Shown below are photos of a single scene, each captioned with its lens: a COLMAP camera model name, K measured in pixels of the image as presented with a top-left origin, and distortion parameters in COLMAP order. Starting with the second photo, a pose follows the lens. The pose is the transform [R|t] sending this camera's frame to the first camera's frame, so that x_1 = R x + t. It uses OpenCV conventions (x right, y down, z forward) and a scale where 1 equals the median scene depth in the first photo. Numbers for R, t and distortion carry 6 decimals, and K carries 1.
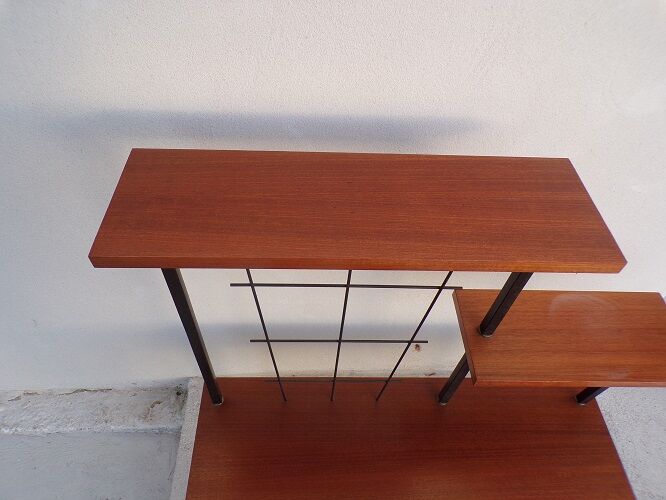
lens RADIAL K [[449.0, 0, 331.5], [0, 449.0, 259.5], [0, 0, 1]] dist [-0.005291, 0.001633]
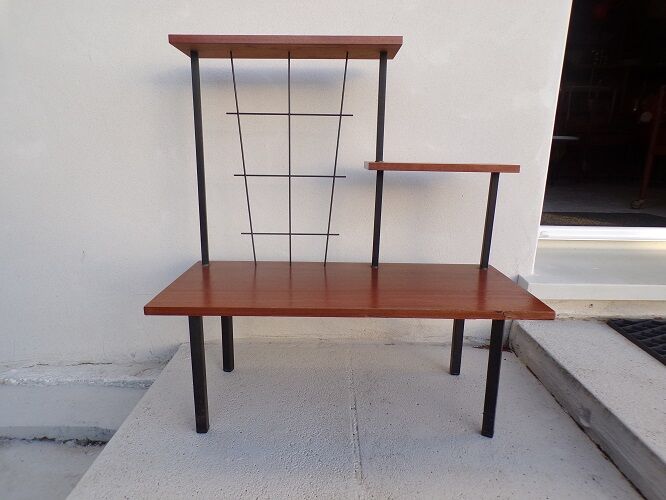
lens RADIAL K [[449.0, 0, 331.5], [0, 449.0, 259.5], [0, 0, 1]] dist [-0.005291, 0.001633]
pose [[0.998577, -0.034675, -0.040526, 0.128080], [0.002850, 0.793434, -0.608649, 0.814555], [0.053259, 0.607667, 0.792404, -0.036947]]
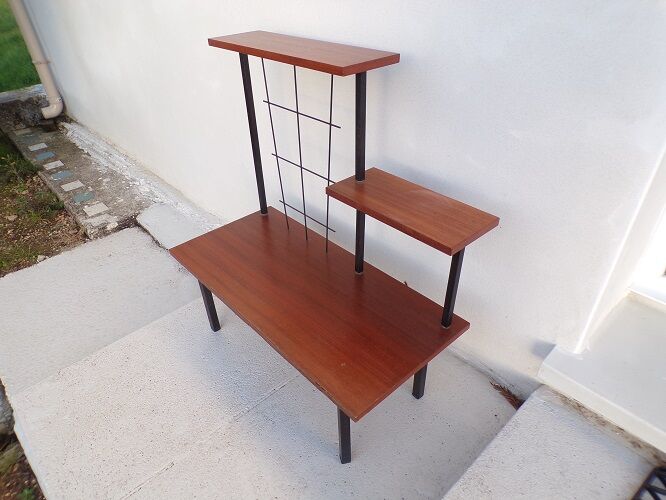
lens RADIAL K [[449.0, 0, 331.5], [0, 449.0, 259.5], [0, 0, 1]] dist [-0.005291, 0.001633]
pose [[0.639458, 0.384055, -0.666030, 0.803235], [-0.550848, 0.833200, -0.048420, 0.292407], [0.536340, 0.397843, 0.744352, -0.040667]]
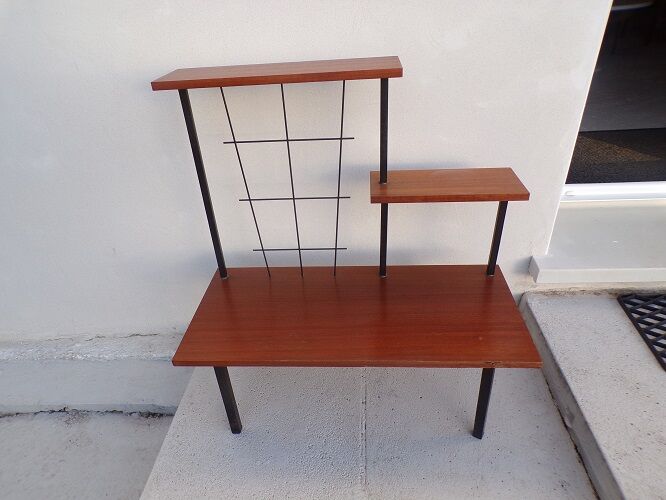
lens RADIAL K [[449.0, 0, 331.5], [0, 449.0, 259.5], [0, 0, 1]] dist [-0.005291, 0.001633]
pose [[0.989262, -0.045610, -0.138856, 0.210282], [-0.001449, 0.946952, -0.321372, 0.526033], [0.146148, 0.318123, 0.936717, -0.227946]]
